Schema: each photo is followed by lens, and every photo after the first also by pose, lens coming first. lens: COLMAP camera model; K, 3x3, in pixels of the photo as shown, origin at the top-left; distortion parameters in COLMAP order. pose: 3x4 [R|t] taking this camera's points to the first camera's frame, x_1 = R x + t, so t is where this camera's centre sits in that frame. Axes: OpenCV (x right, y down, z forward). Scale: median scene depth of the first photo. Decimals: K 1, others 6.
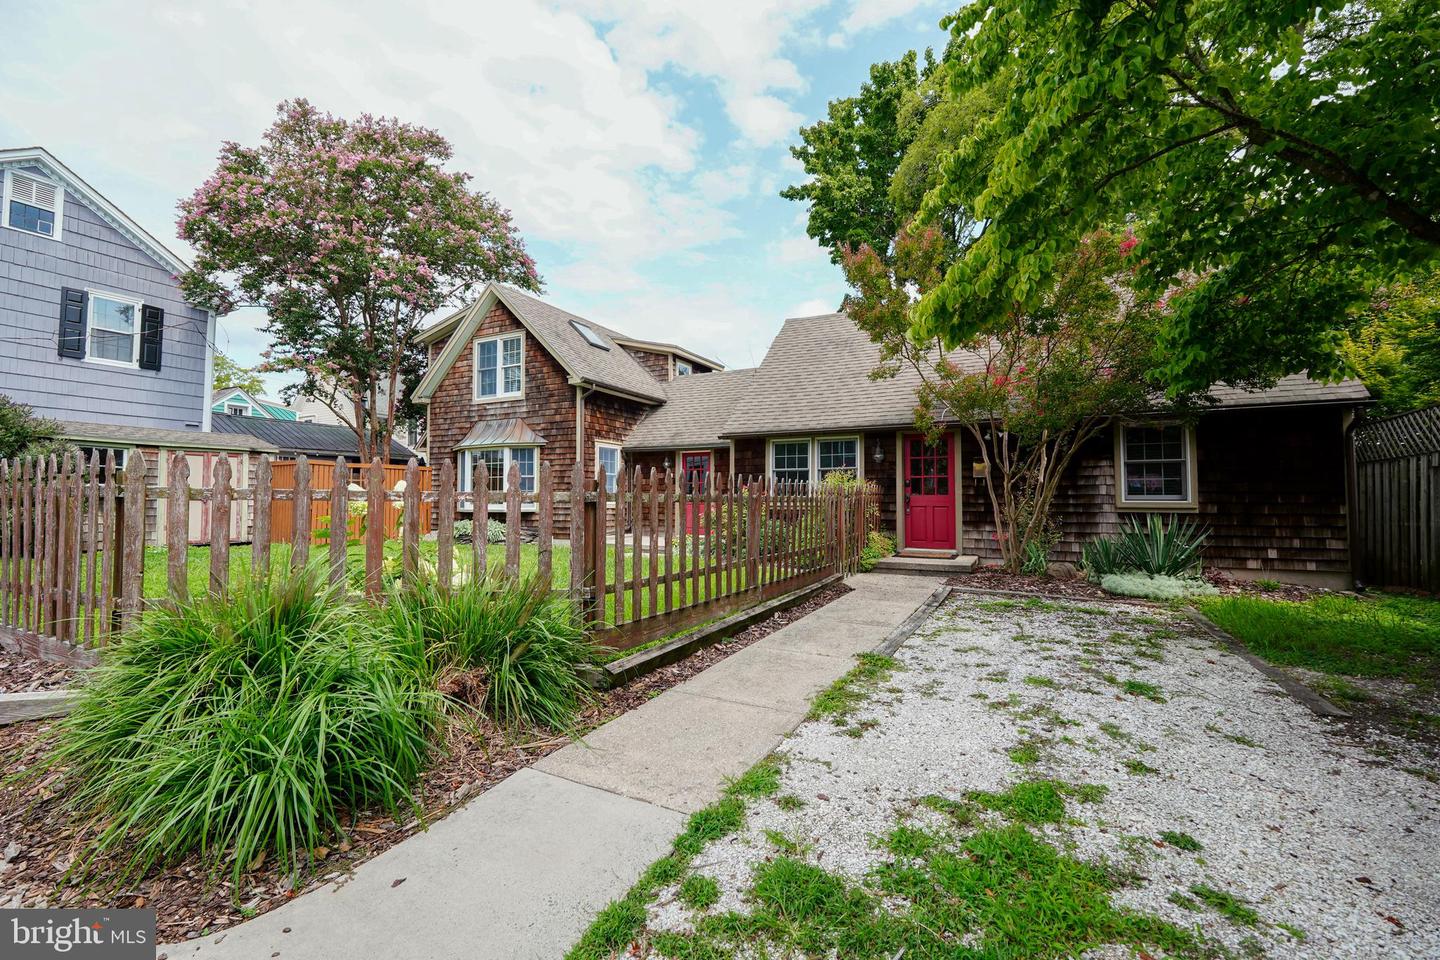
lens RADIAL K [[603.3, 0, 716.6], [0, 603.3, 483.8], [0, 0, 1]] dist [-0.003253, 0.000548]
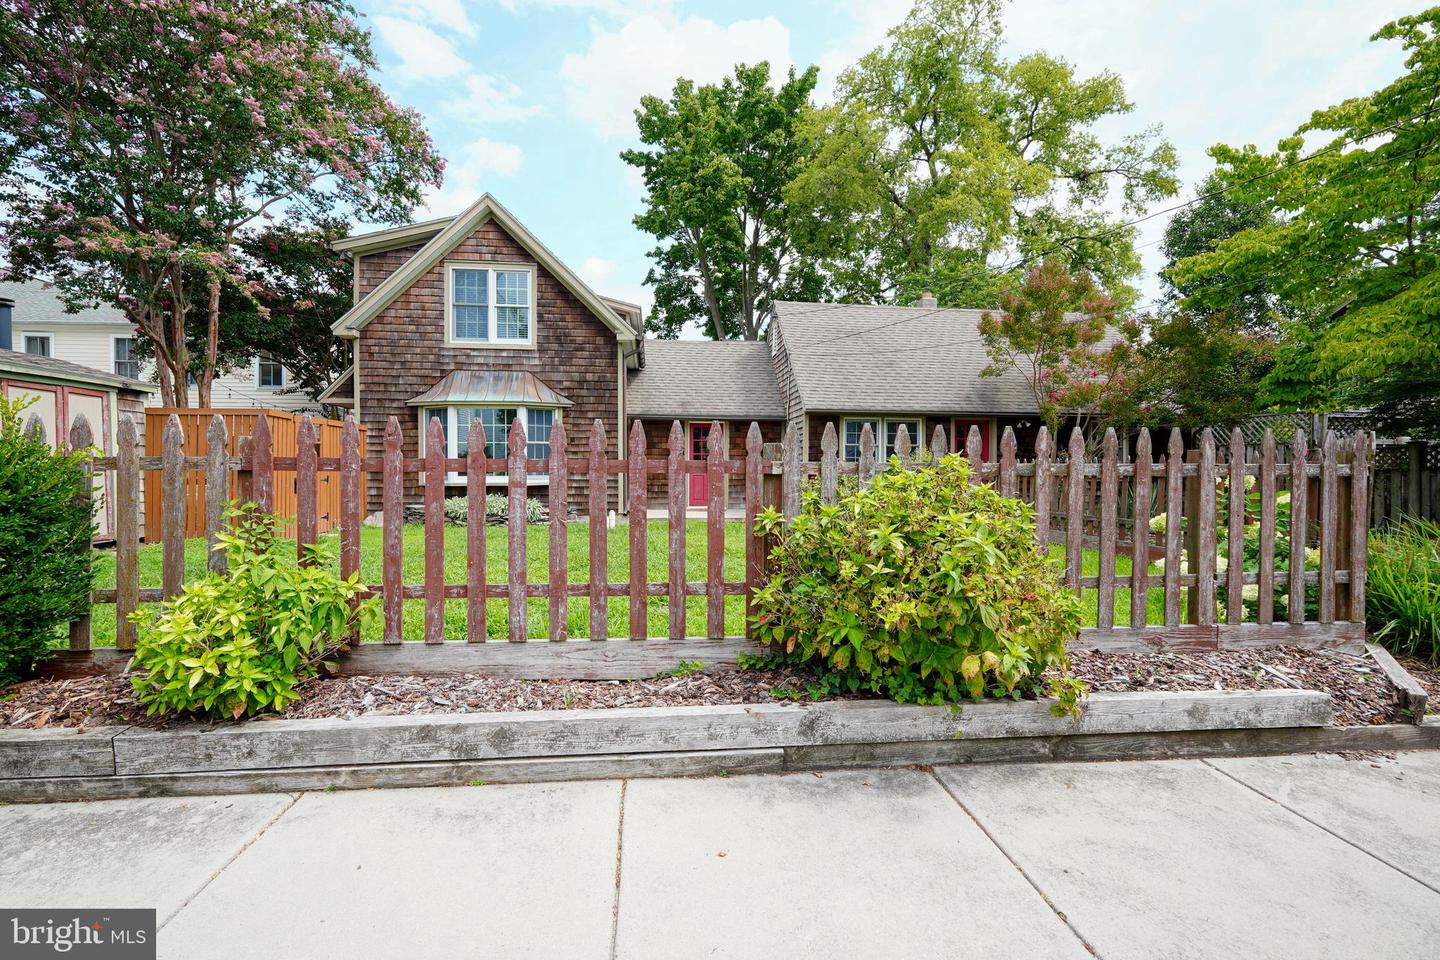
lens RADIAL K [[603.3, 0, 713.6], [0, 603.3, 477.0], [0, 0, 1]] dist [-0.003253, 0.000548]
pose [[0.828865, -0.006259, 0.559413, -0.565513], [-0.017054, 0.999190, 0.036447, 0.000610], [-0.559188, -0.039750, 0.828087, 0.163154]]
